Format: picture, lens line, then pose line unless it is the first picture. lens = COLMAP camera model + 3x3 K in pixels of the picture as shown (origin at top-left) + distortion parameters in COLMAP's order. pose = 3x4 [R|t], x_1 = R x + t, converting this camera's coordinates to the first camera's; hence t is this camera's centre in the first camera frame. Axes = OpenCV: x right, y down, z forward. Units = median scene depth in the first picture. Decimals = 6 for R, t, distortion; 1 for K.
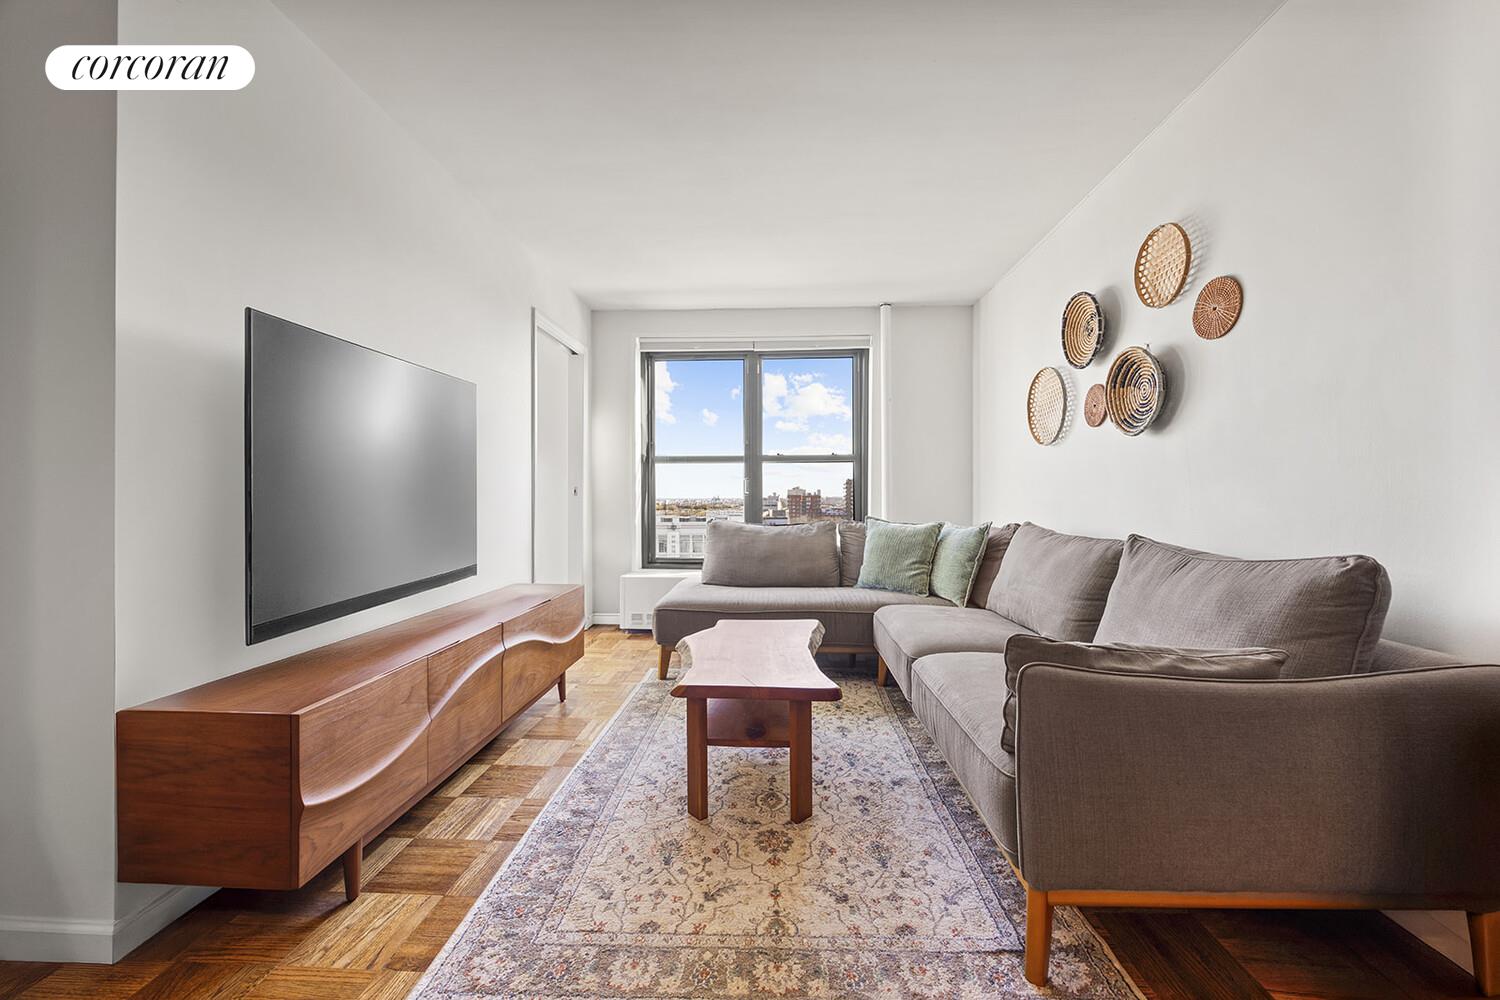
lens RADIAL K [[569.6, 0, 757.1], [0, 569.6, 498.6], [0, 0, 1]] dist [-0.007587, 0.000198]
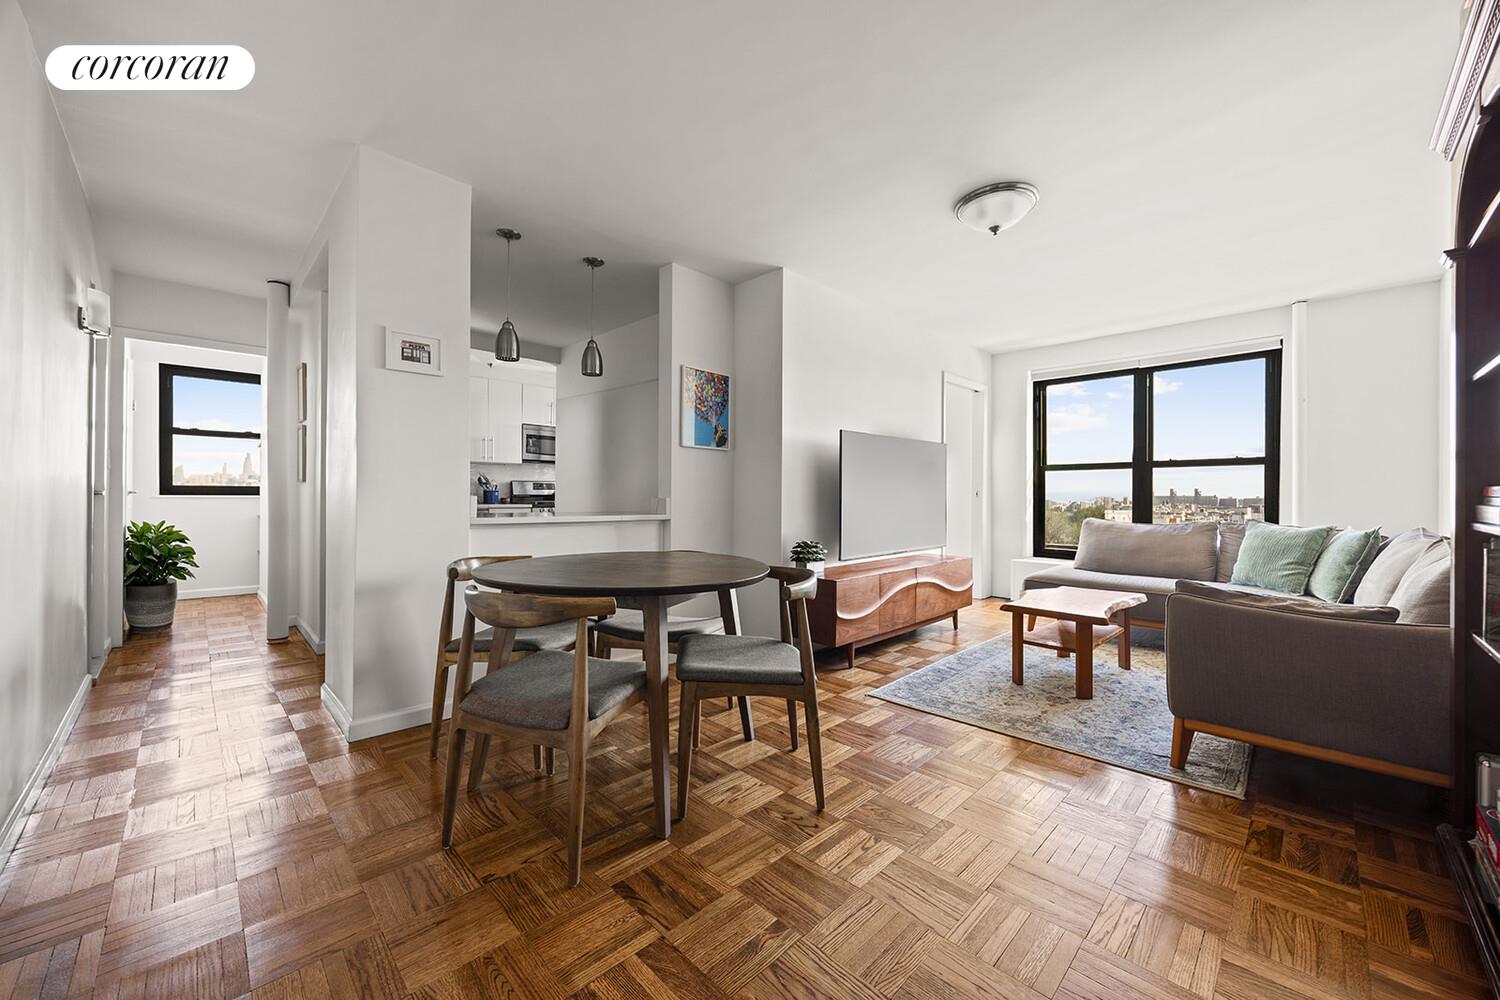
lens RADIAL K [[569.6, 0, 757.1], [0, 569.6, 498.6], [0, 0, 1]] dist [-0.007587, 0.000198]
pose [[0.742754, 0.008140, -0.669515, 0.430853], [-0.008490, 0.999960, 0.002739, -0.001957], [0.669510, 0.003649, 0.742794, -0.763924]]
